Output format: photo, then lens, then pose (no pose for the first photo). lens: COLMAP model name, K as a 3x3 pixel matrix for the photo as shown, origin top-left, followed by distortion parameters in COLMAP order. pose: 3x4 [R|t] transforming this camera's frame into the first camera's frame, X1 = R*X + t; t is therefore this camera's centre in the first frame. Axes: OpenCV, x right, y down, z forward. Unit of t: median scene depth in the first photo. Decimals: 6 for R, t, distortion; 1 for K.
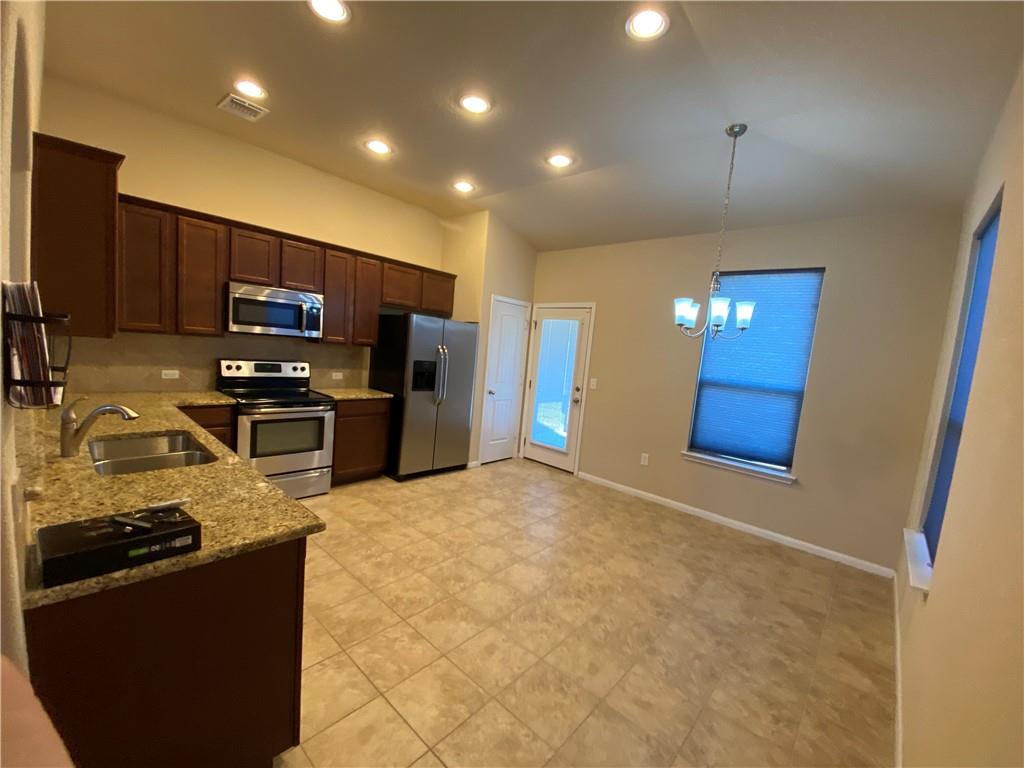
lens RADIAL K [[414.1, 0, 505.3], [0, 414.1, 392.3], [0, 0, 1]] dist [0.006026, -0.011642]
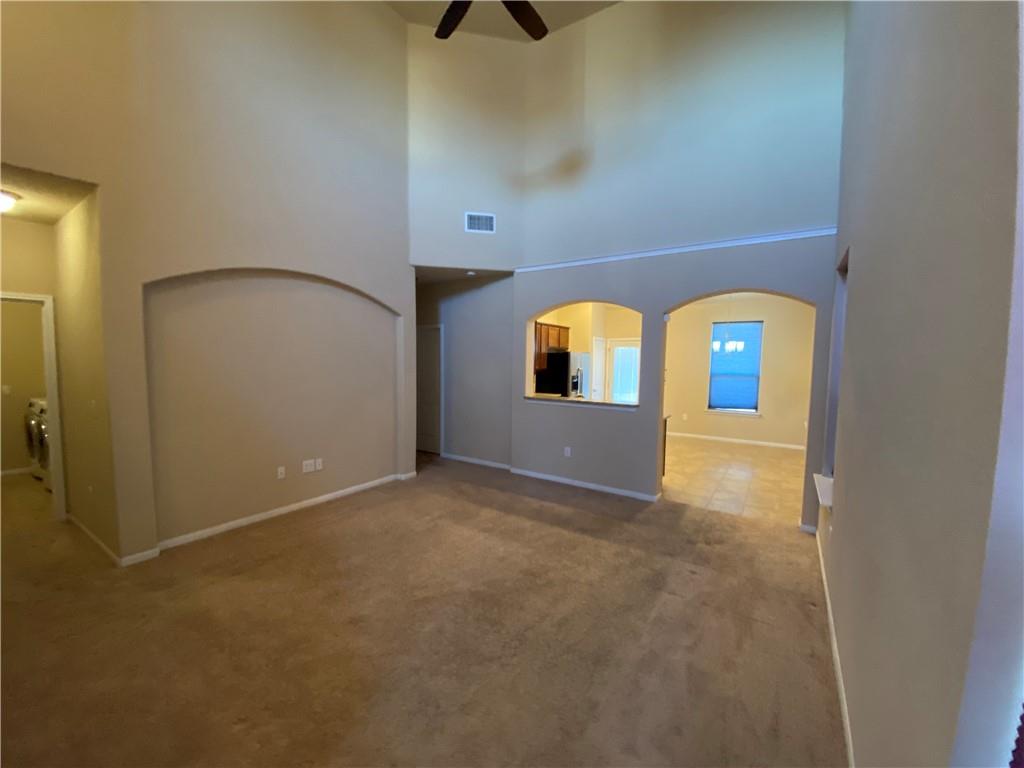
lens RADIAL K [[414.1, 0, 504.2], [0, 414.1, 389.2], [0, 0, 1]] dist [0.006026, -0.011642]
pose [[0.987228, -0.088014, 0.132793, -0.905309], [0.091978, 0.995471, -0.024012, 0.000487], [-0.130079, 0.035919, 0.990853, -0.992597]]
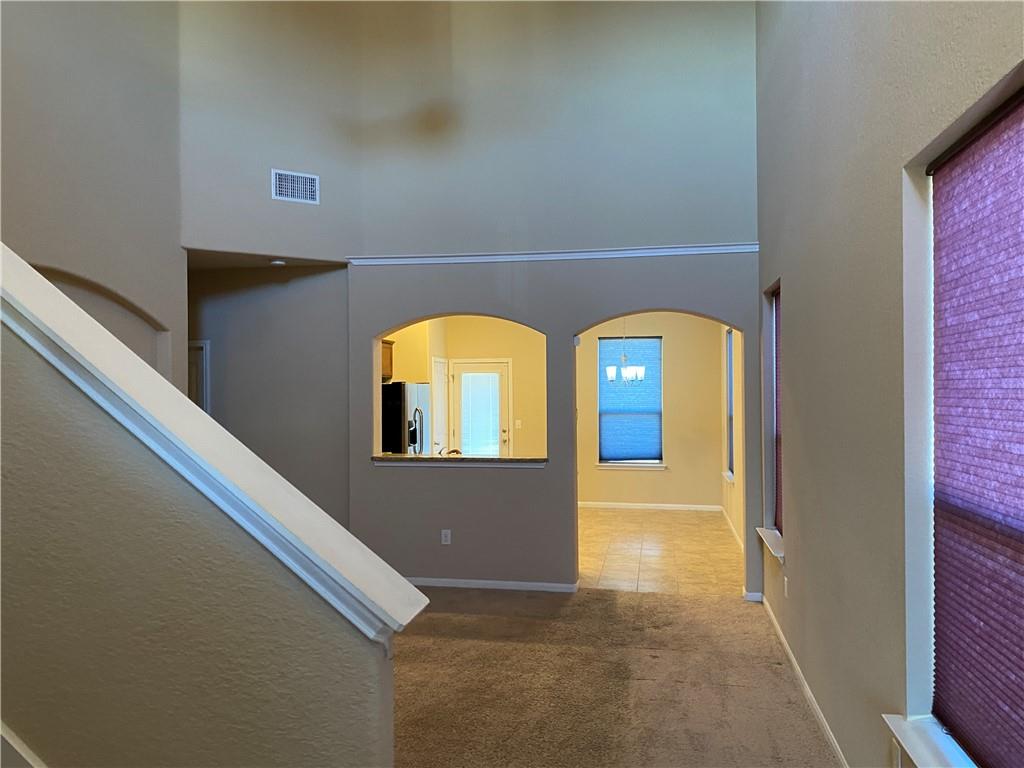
lens RADIAL K [[789.9, 0, 506.1], [0, 789.9, 382.3], [0, 0, 1]] dist [0.049633, -0.059715]
pose [[0.850634, -0.093030, 0.517462, -1.304390], [0.140141, 0.988733, -0.052615, -0.033563], [-0.506737, 0.117273, 0.854087, -1.260718]]
